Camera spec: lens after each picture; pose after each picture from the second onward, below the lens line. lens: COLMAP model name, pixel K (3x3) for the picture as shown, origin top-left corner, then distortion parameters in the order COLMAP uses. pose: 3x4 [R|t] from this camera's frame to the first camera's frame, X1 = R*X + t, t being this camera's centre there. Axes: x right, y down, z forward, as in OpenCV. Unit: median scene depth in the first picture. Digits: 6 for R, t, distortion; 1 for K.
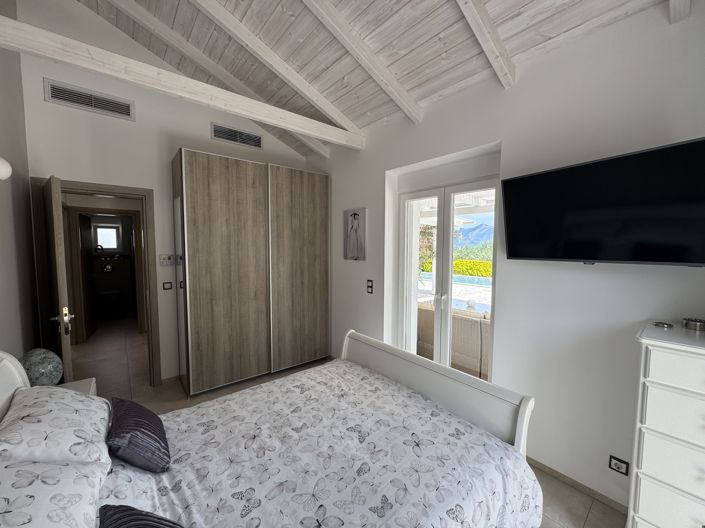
lens RADIAL K [[283.2, 0, 352.4], [0, 283.2, 264.5], [0, 0, 1]] dist [-0.001274, -0.000068]
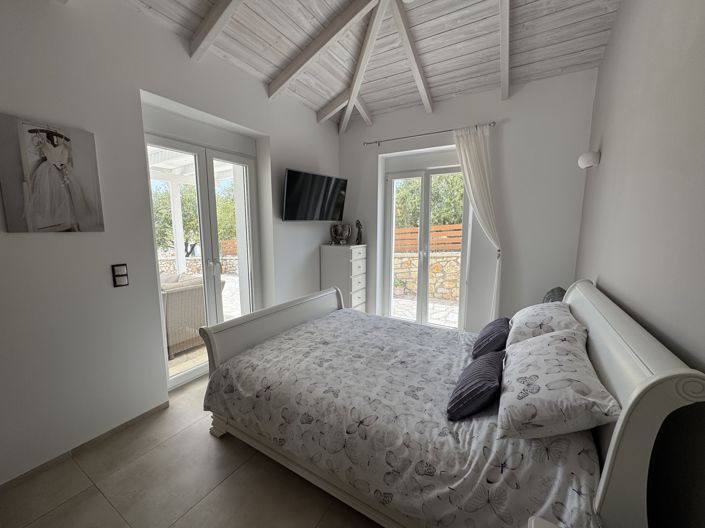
lens RADIAL K [[283.2, 0, 351.0], [0, 283.2, 264.5], [0, 0, 1]] dist [-0.001274, -0.000068]
pose [[-0.331566, -0.136748, 0.933469, -1.050587], [0.057206, 0.984705, 0.164573, -0.022379], [-0.941696, 0.107967, -0.318672, 1.197941]]
